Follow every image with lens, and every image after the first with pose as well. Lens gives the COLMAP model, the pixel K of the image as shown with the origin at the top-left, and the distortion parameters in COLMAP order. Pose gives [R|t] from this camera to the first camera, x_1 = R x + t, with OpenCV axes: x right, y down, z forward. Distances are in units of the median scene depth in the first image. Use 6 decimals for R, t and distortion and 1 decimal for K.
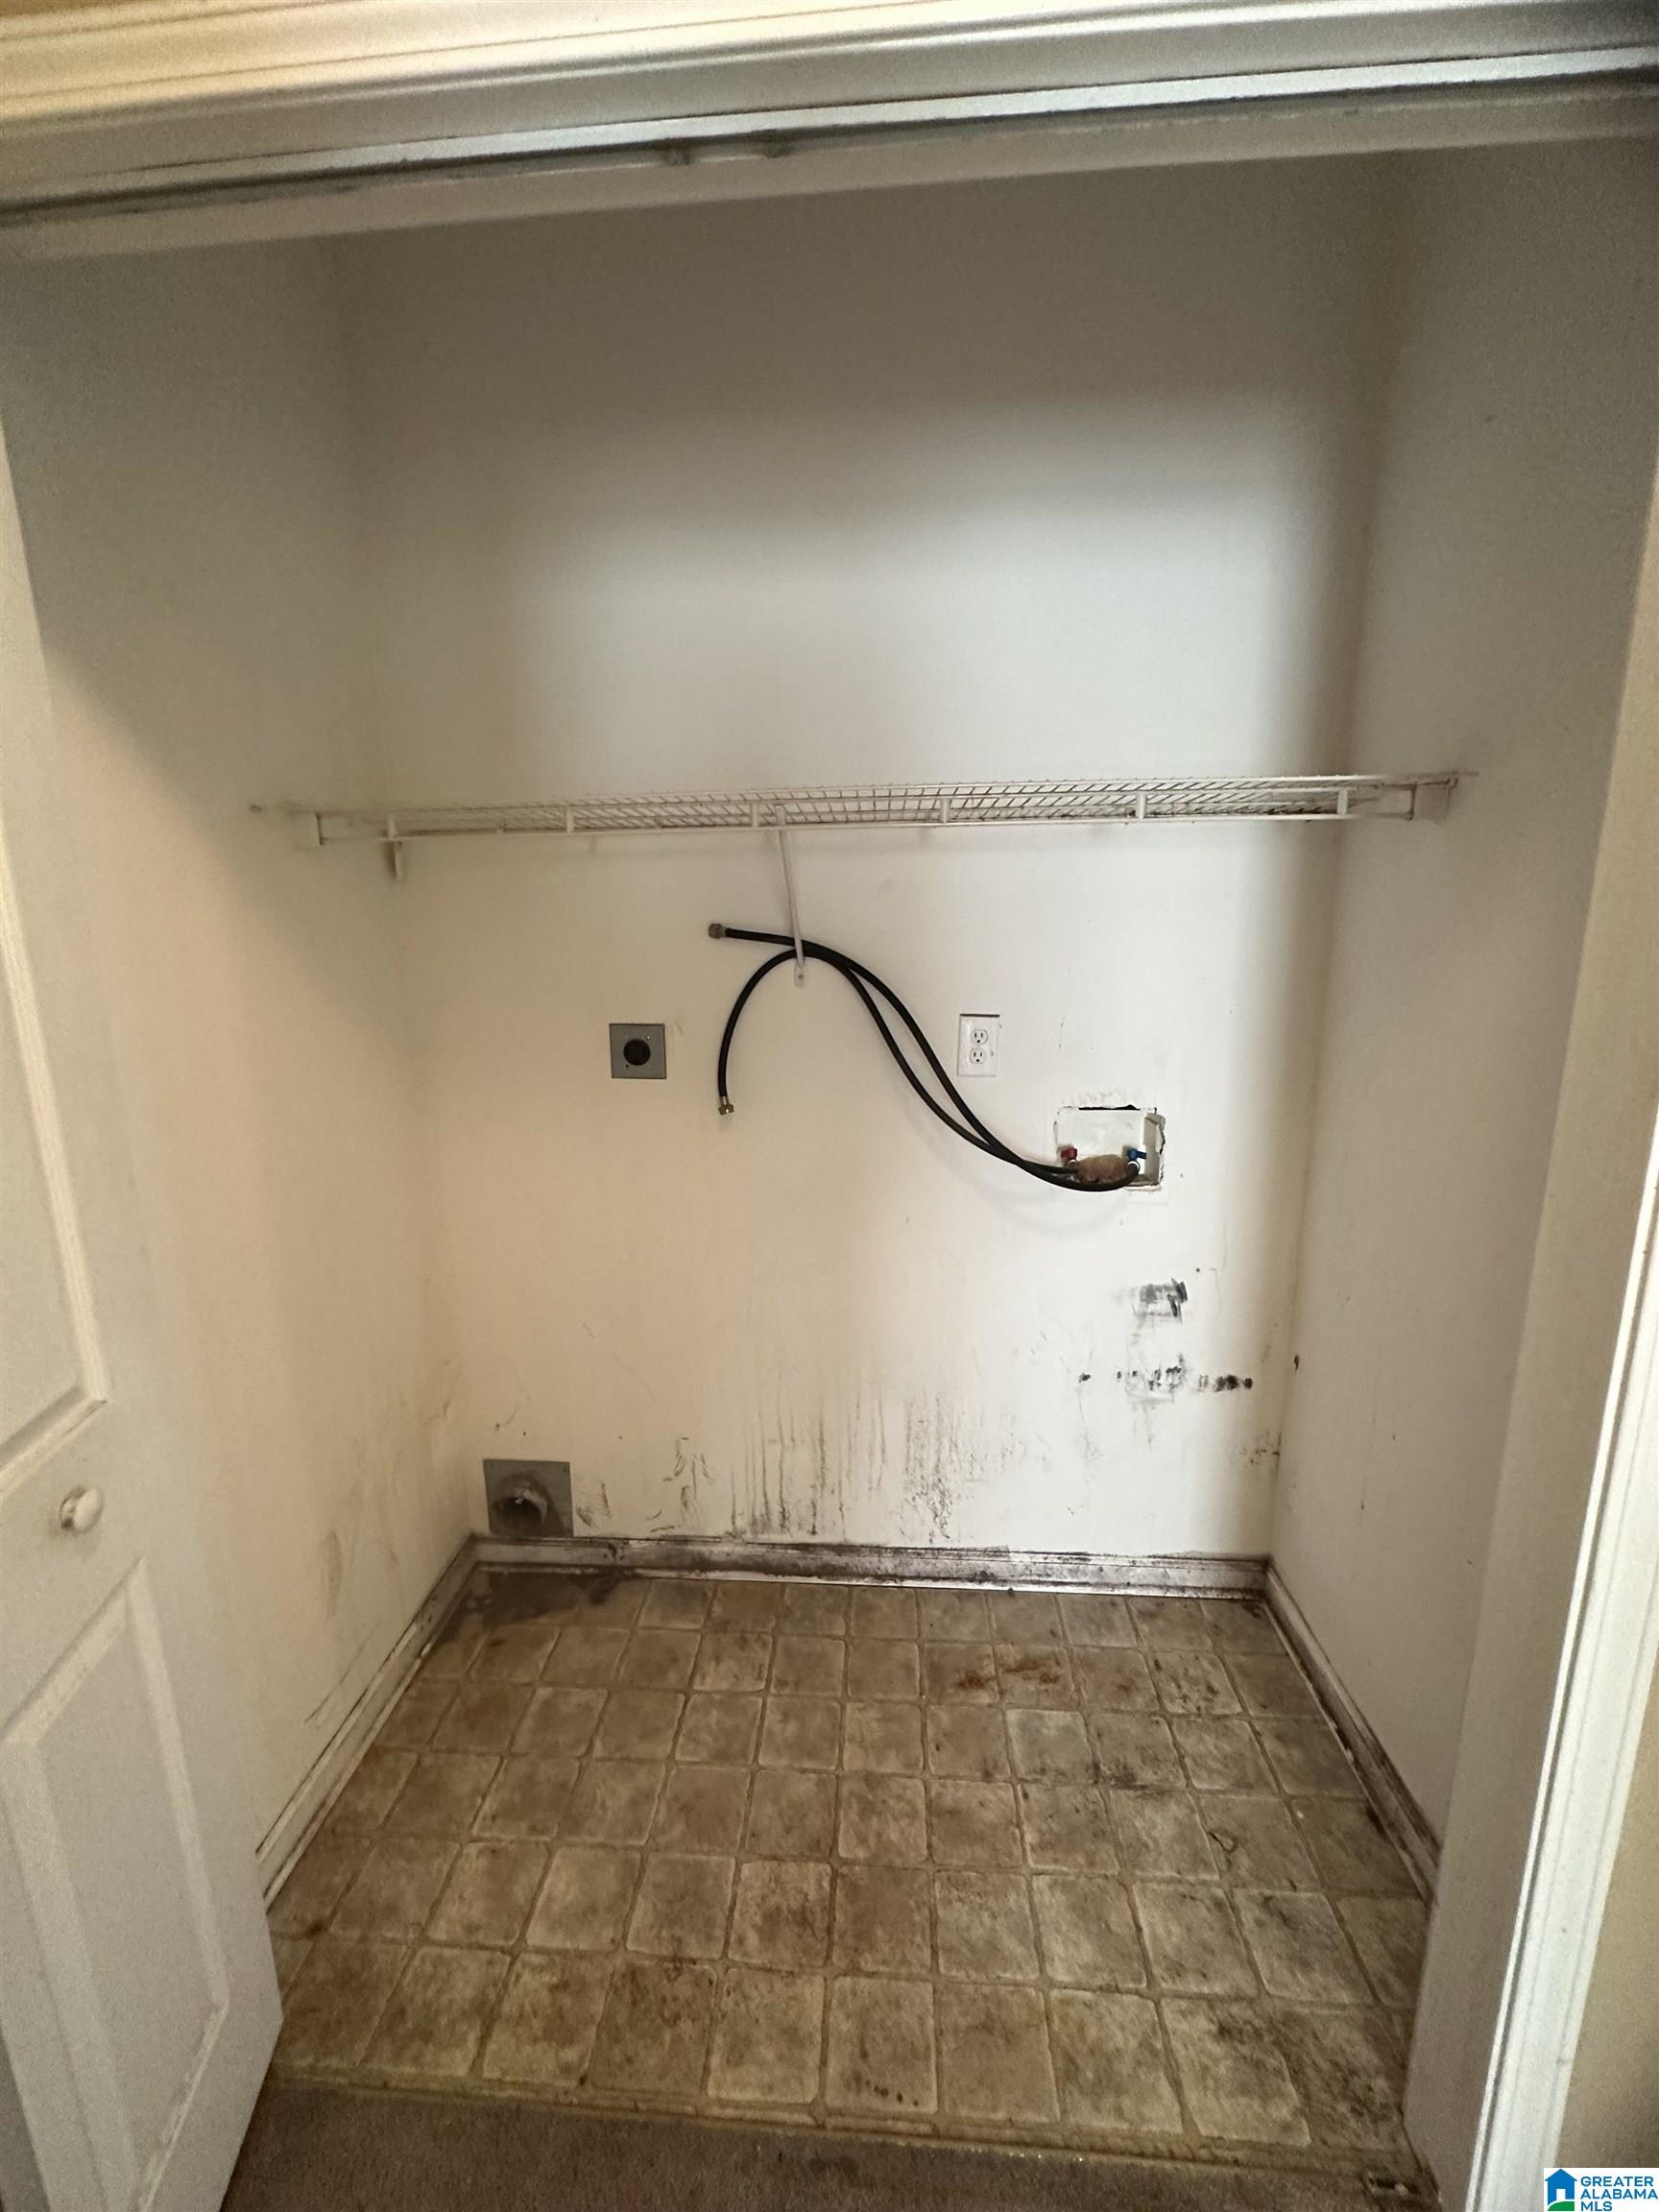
lens RADIAL K [[881.0, 0, 831.4], [0, 881.0, 1109.5], [0, 0, 1]] dist [-0.000473, -0.000103]
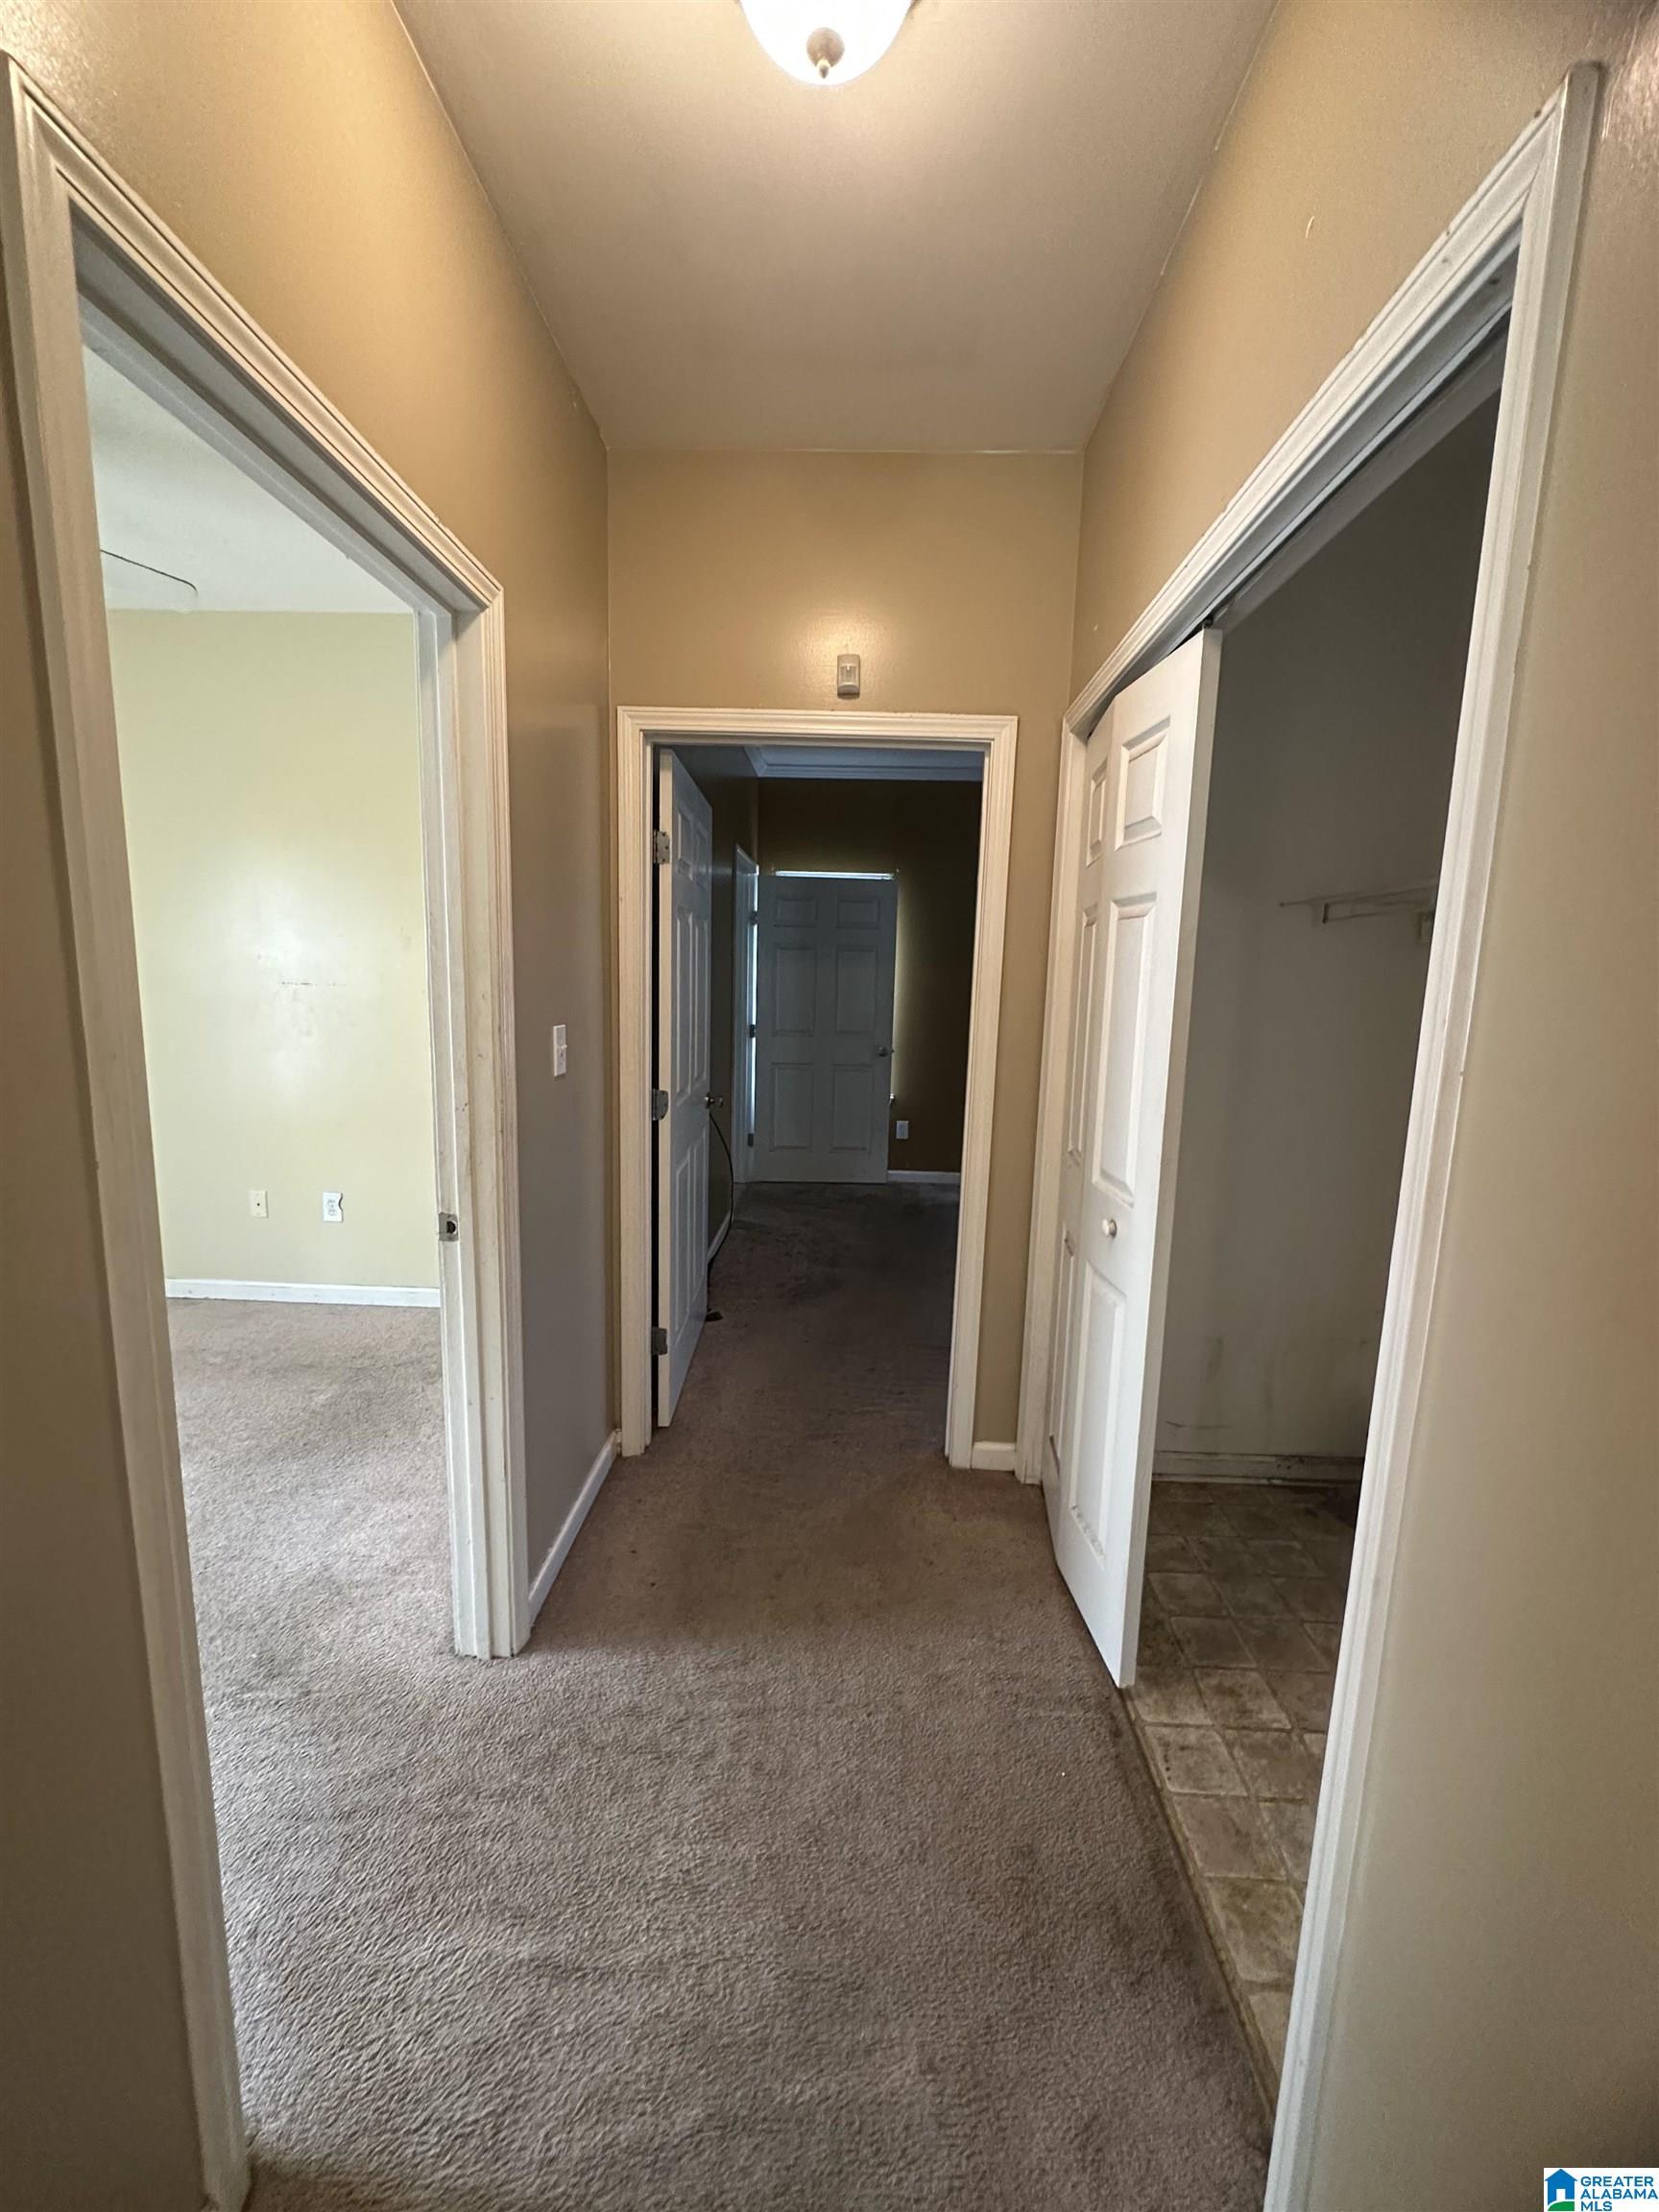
lens RADIAL K [[881.0, 0, 831.5], [0, 881.0, 1102.6], [0, 0, 1]] dist [-0.000473, -0.000103]
pose [[0.044969, 0.166033, -0.985094, 1.057120], [-0.233706, 0.960477, 0.151215, -0.019031], [0.971267, 0.223422, 0.081995, 0.078342]]
